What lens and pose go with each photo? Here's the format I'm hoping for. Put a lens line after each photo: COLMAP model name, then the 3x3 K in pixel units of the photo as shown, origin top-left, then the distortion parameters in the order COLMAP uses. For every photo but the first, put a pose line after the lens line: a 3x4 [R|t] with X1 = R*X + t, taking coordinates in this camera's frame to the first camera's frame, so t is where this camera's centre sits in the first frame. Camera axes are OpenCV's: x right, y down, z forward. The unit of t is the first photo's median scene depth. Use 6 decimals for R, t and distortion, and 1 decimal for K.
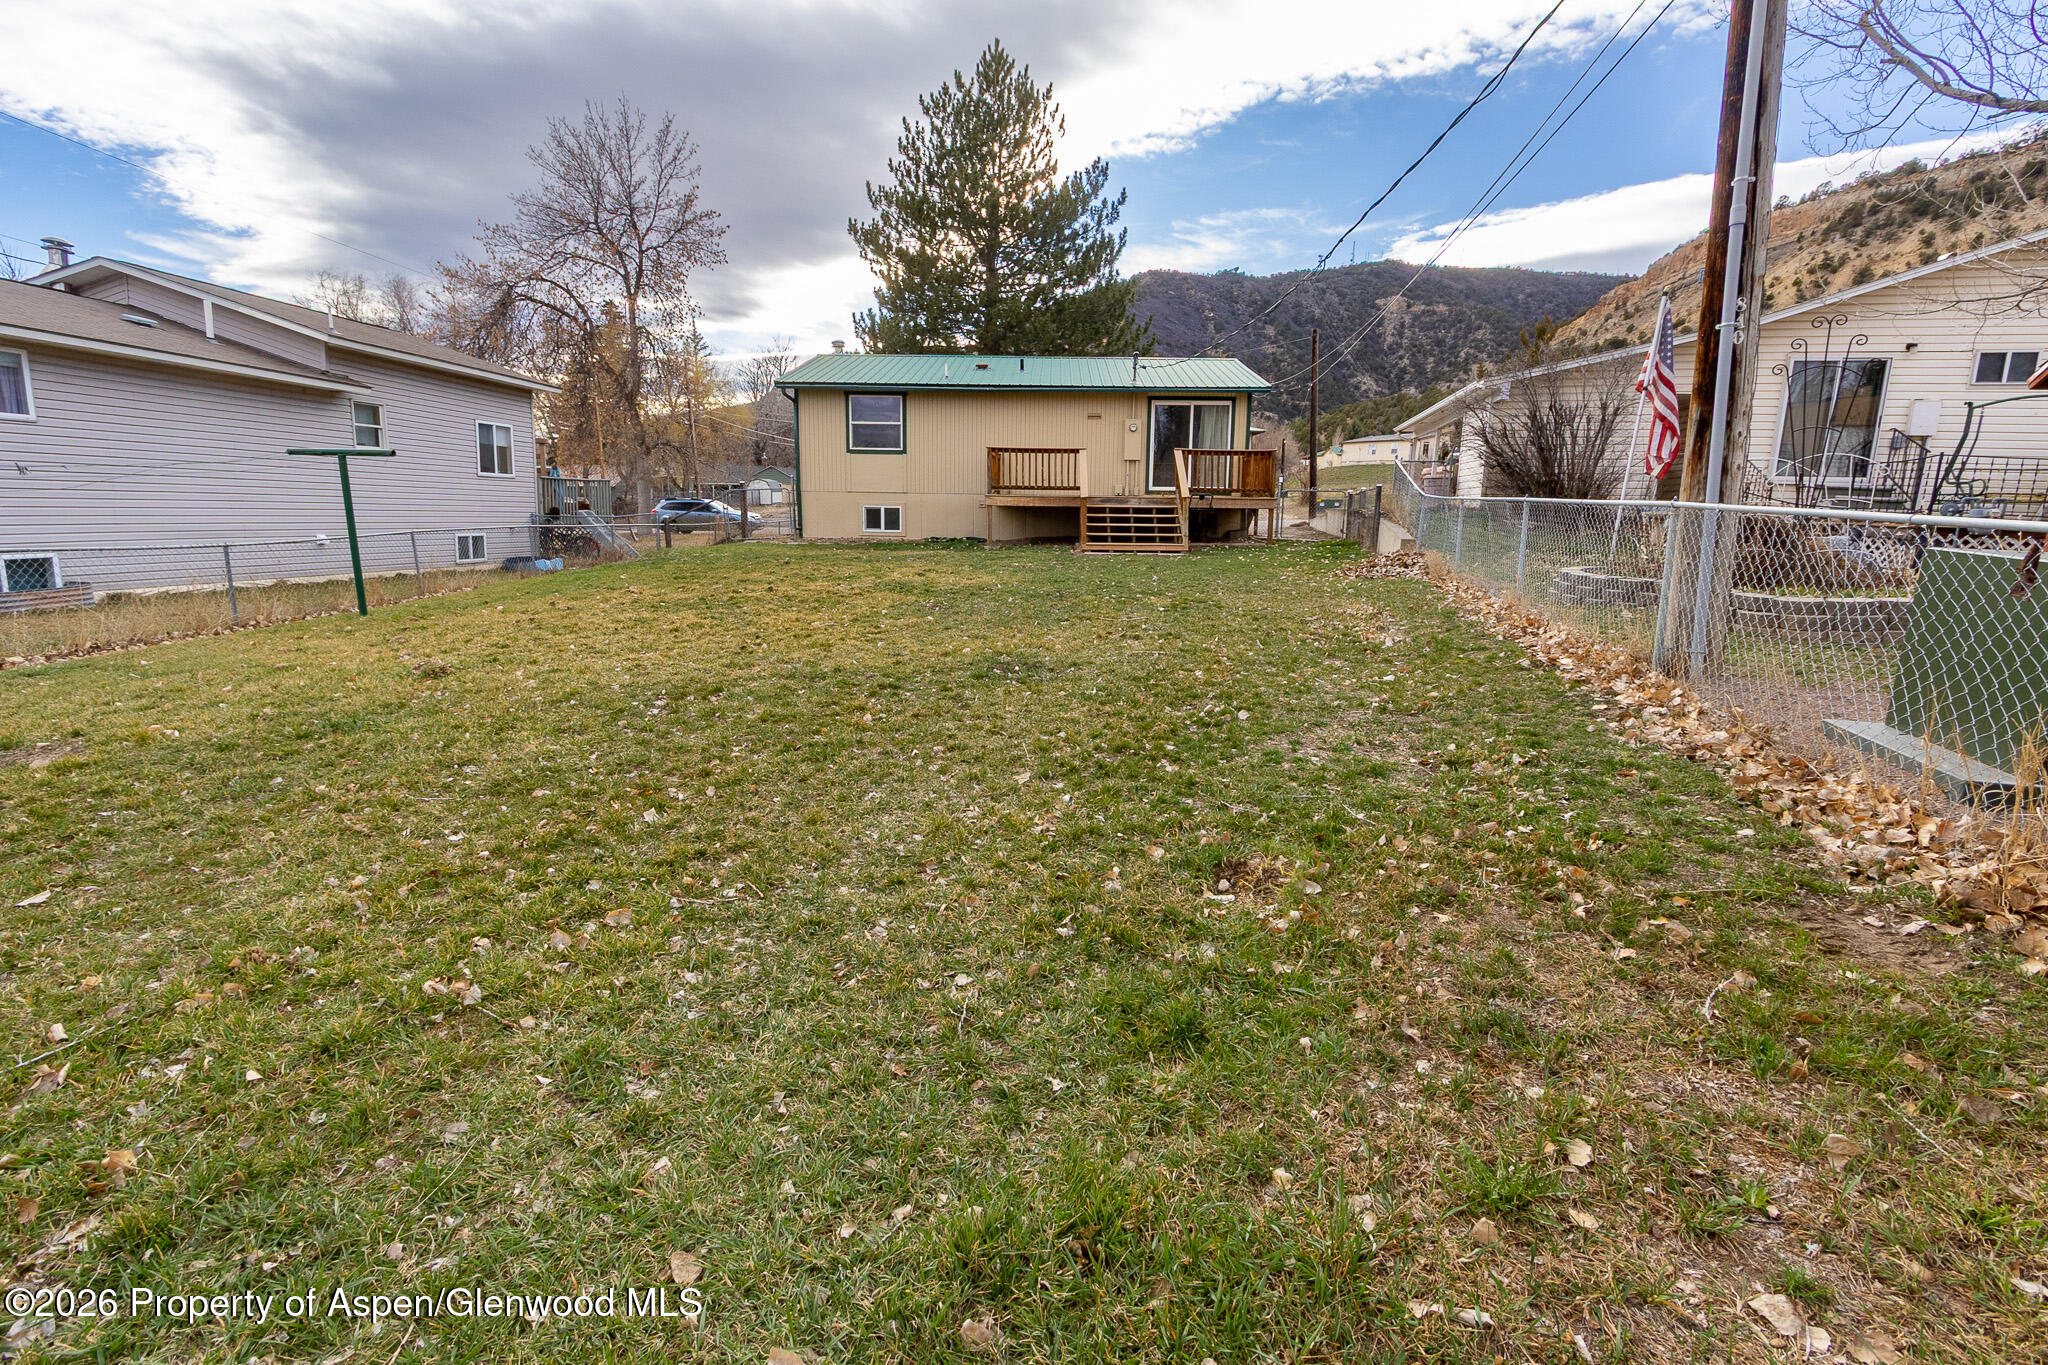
lens RADIAL K [[922.2, 0, 1025.5], [0, 922.2, 672.9], [0, 0, 1]] dist [0.002928, 0.000297]
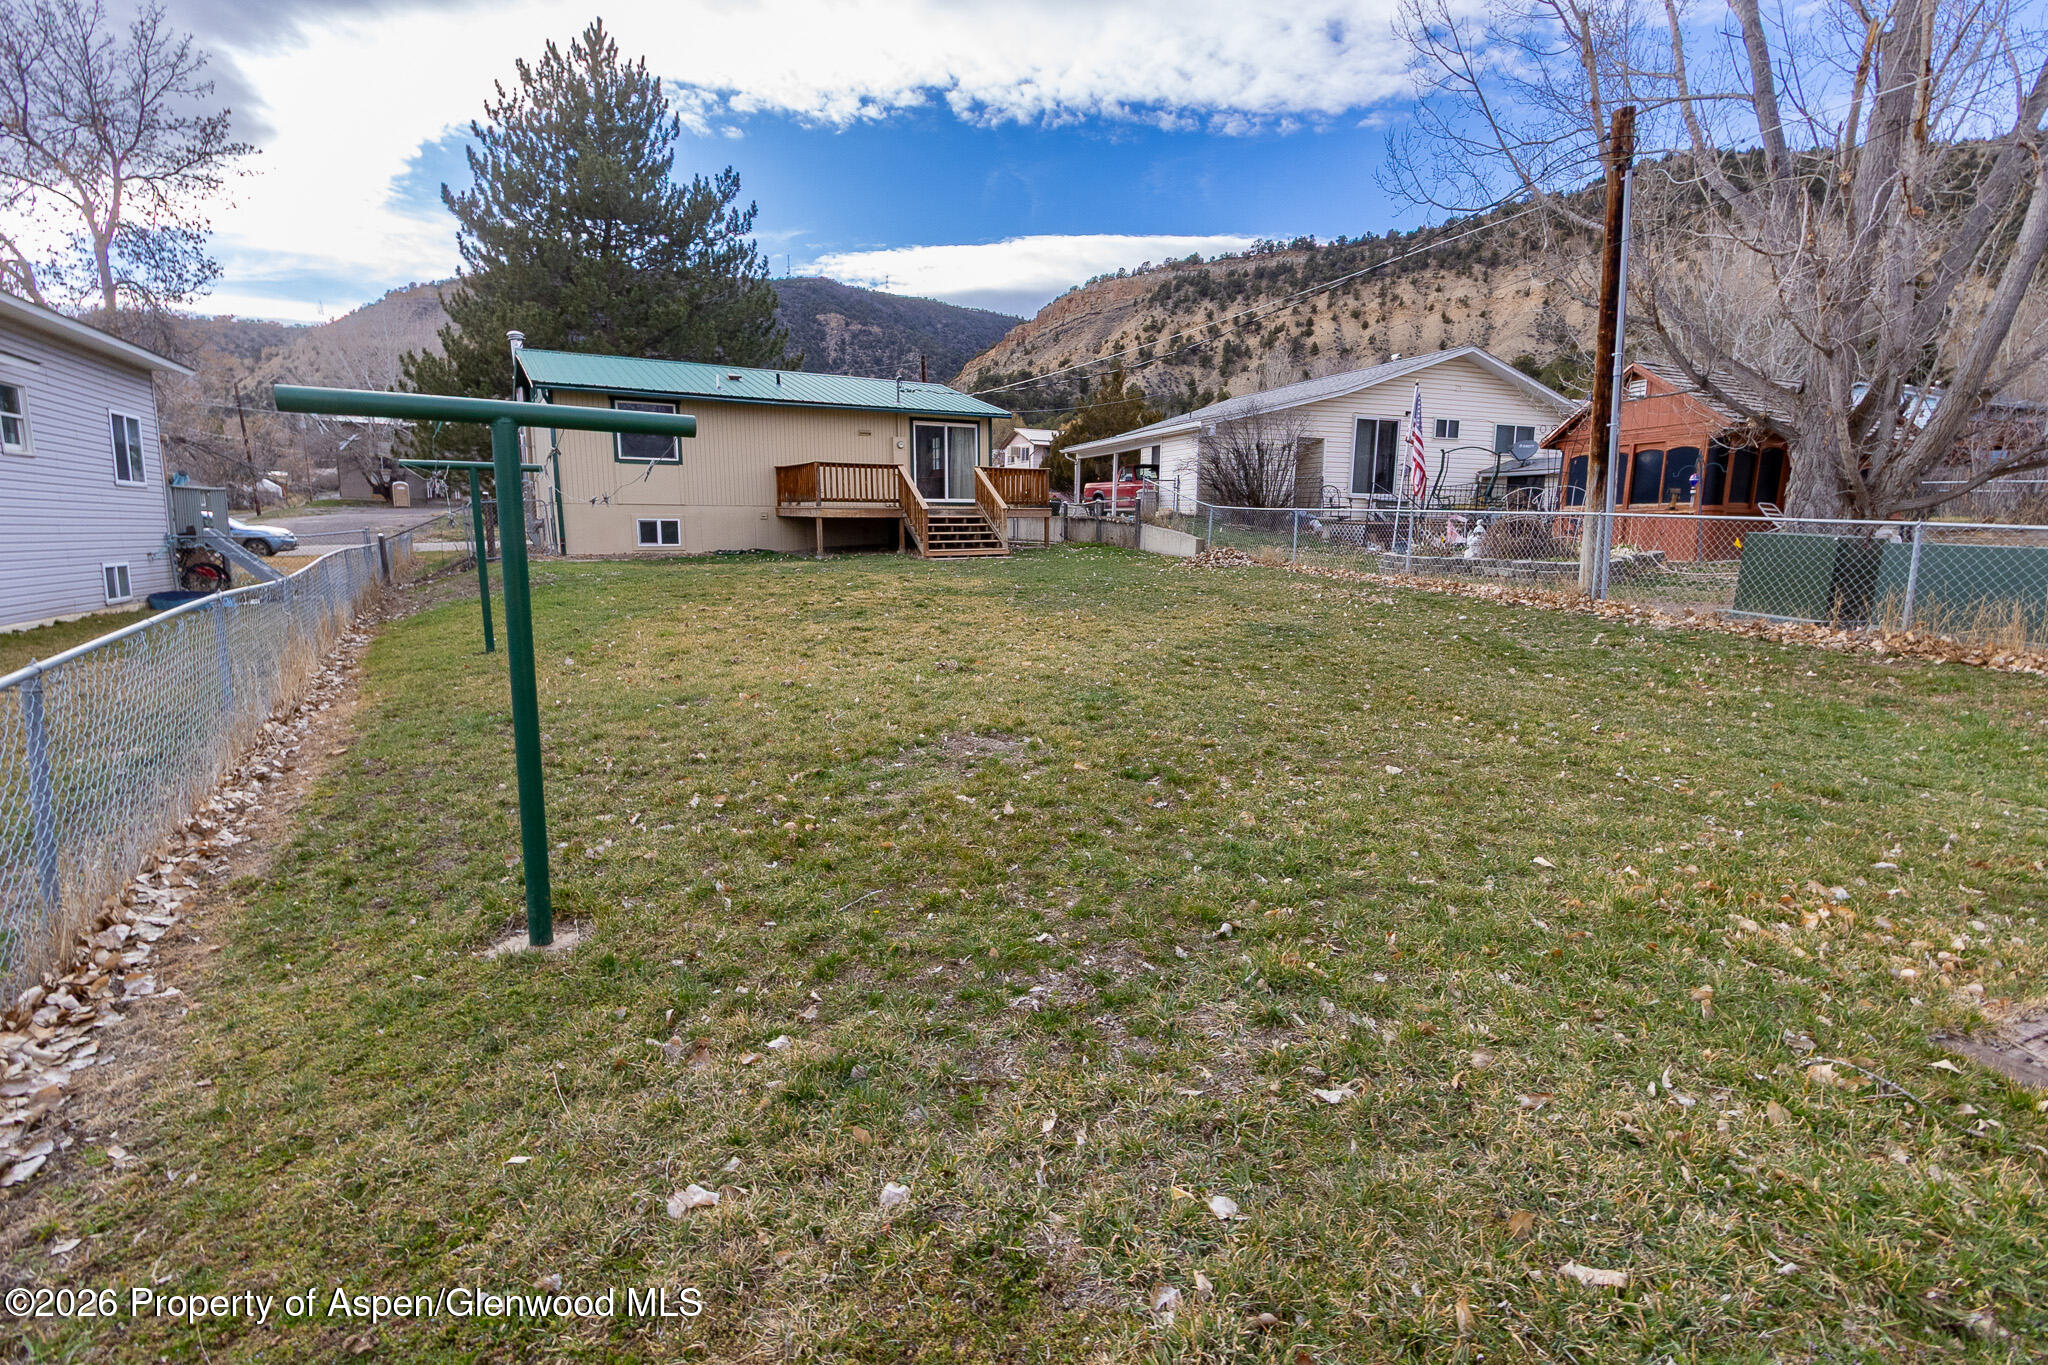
lens RADIAL K [[938.6, 0, 1024.0], [0, 938.6, 682.5], [0, 0, 1]] dist [0.002675, 0.000261]
pose [[0.839577, -0.104237, 0.533146, -0.247700], [0.105381, 0.994026, 0.028395, -0.001104], [-0.532921, 0.032344, 0.845546, -0.006997]]
